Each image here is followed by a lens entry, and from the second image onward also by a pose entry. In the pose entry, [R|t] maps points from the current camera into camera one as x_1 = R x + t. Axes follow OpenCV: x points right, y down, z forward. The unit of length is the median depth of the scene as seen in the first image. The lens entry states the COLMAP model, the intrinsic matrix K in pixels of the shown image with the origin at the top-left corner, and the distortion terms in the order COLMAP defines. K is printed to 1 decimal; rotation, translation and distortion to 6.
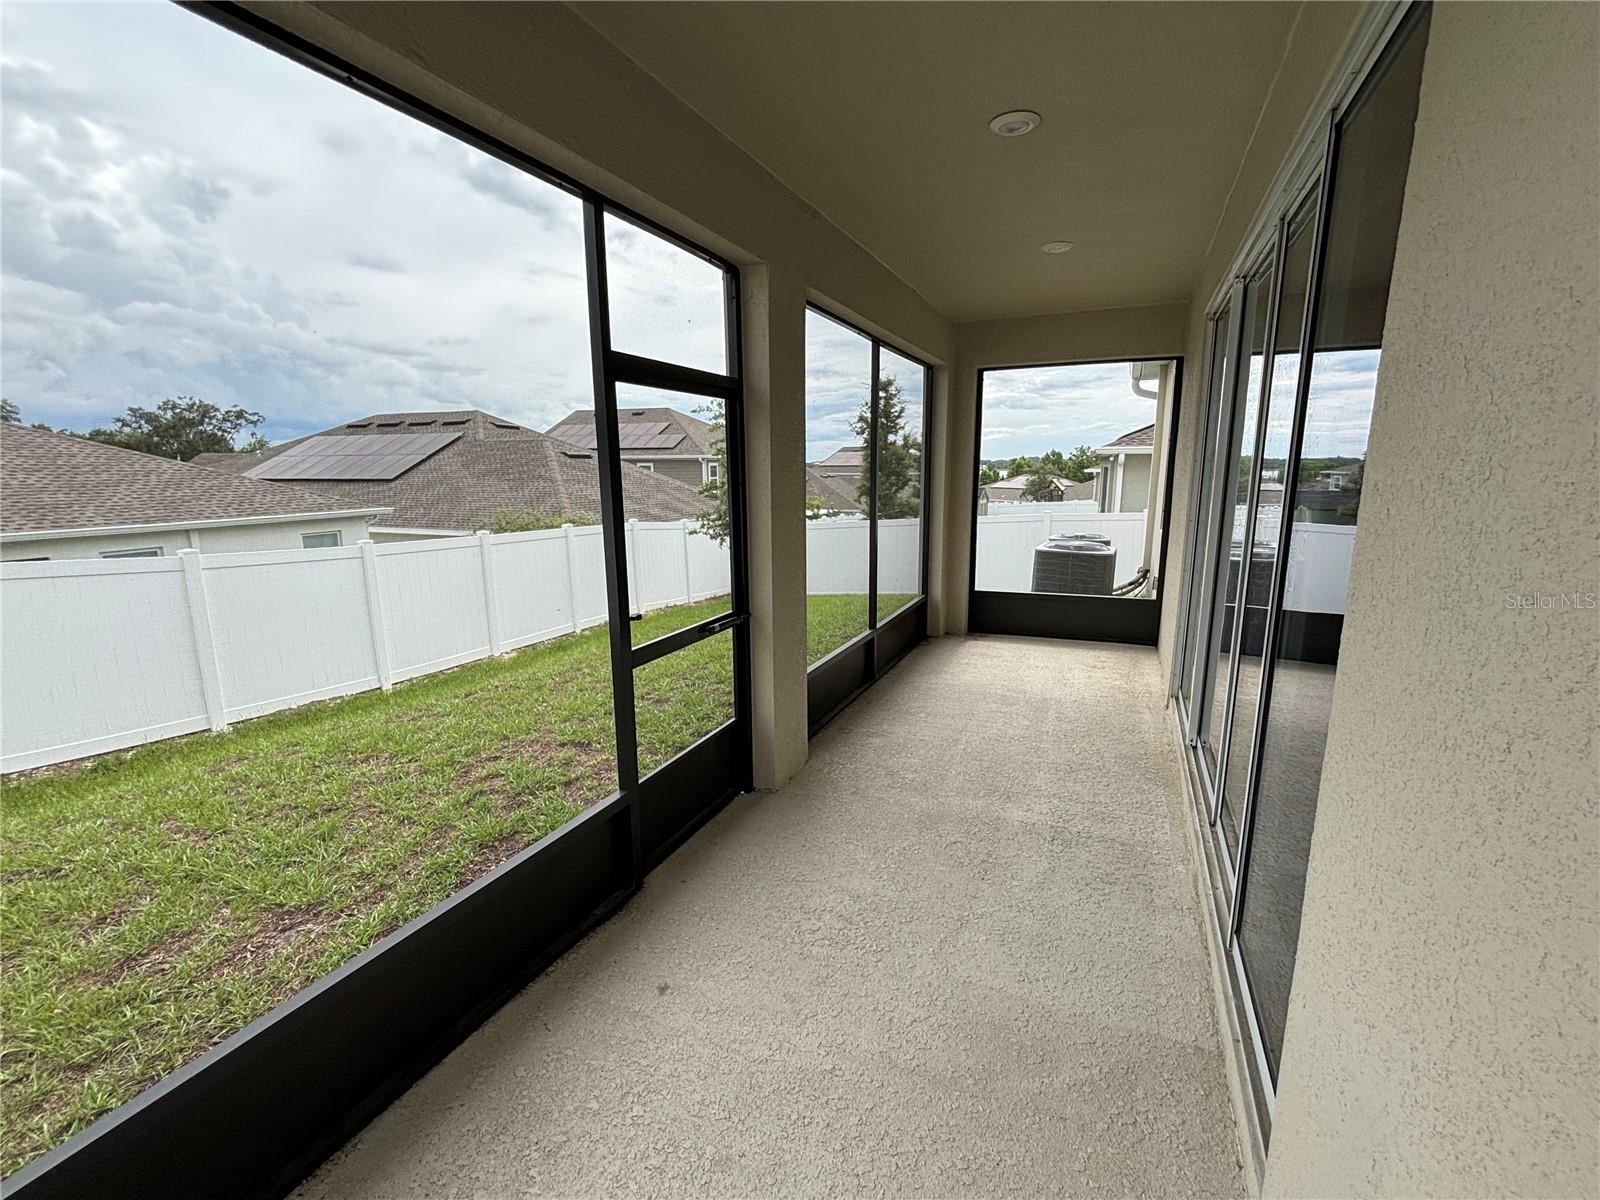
lens RADIAL K [[717.1, 0, 805.0], [0, 717.1, 605.4], [0, 0, 1]] dist [0.002524, 0.000078]
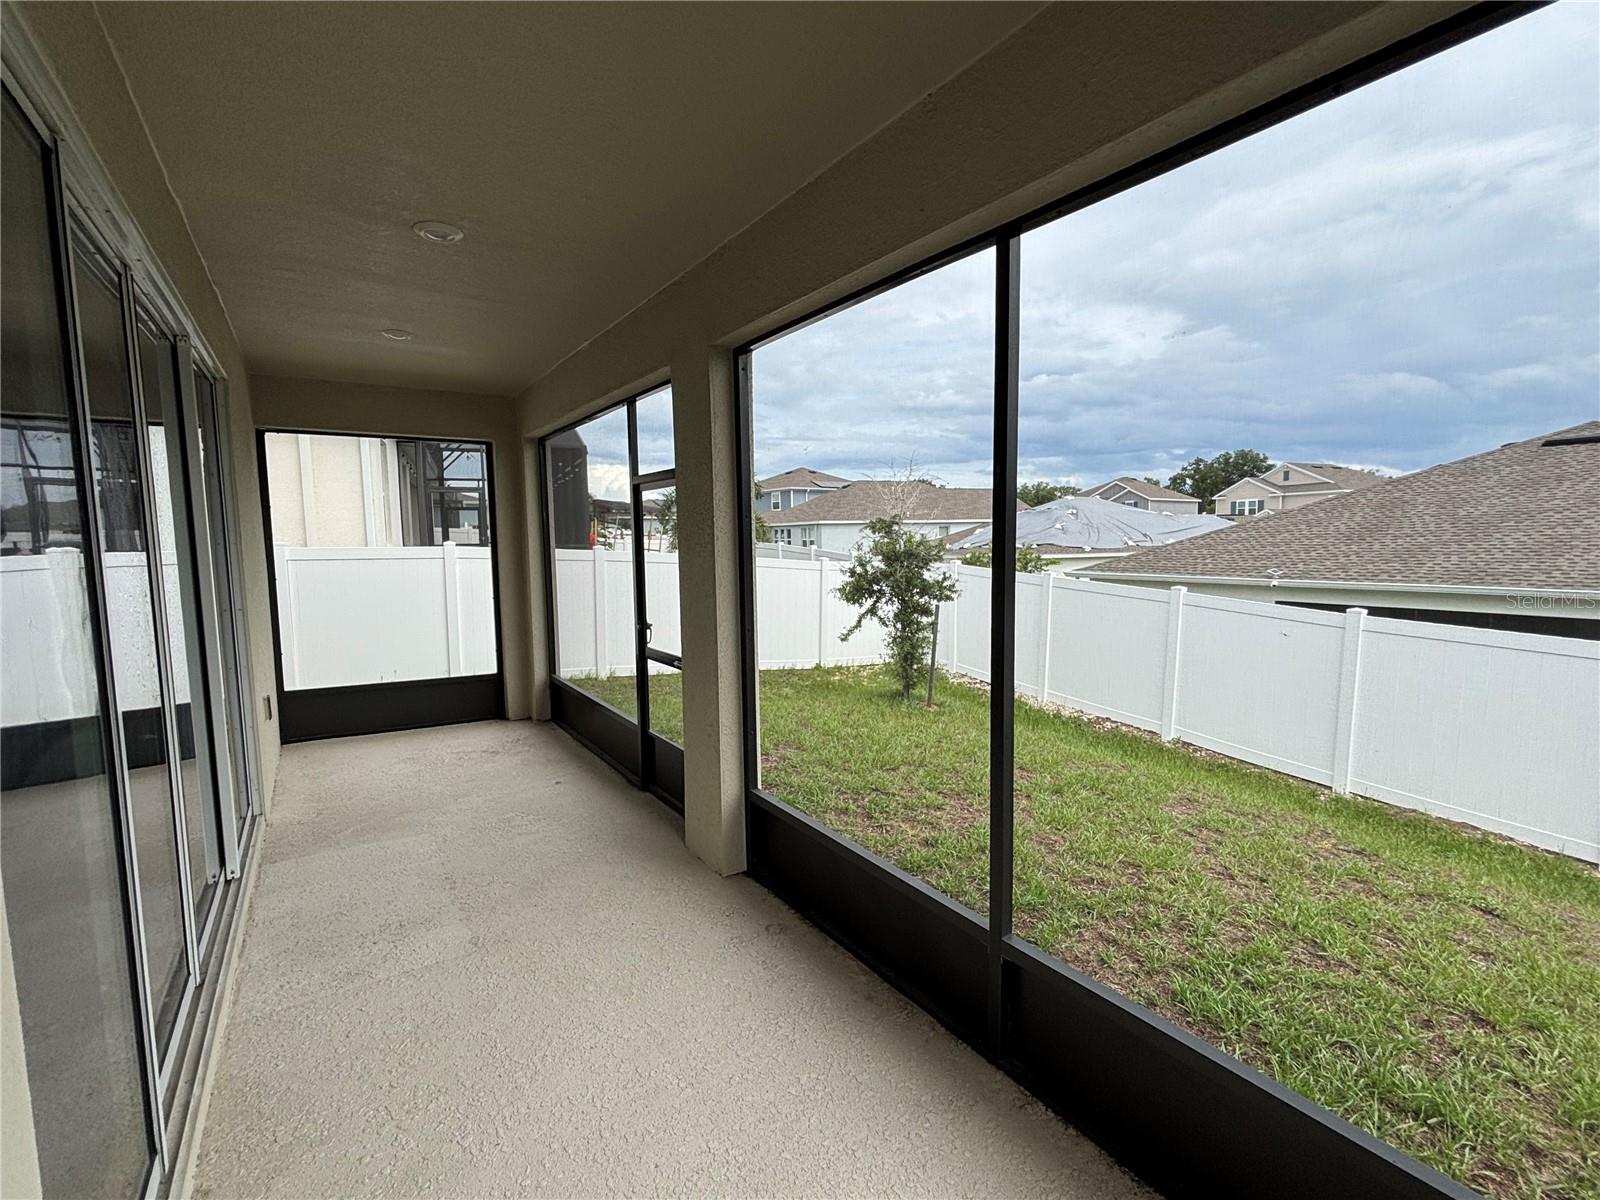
lens RADIAL K [[717.1, 0, 805.0], [0, 717.1, 605.4], [0, 0, 1]] dist [0.002524, 0.000078]
pose [[-0.532568, 0.099124, -0.840563, 0.442400], [-0.147272, 0.967116, 0.207357, -0.203278], [0.833476, 0.234223, -0.500457, 0.979495]]
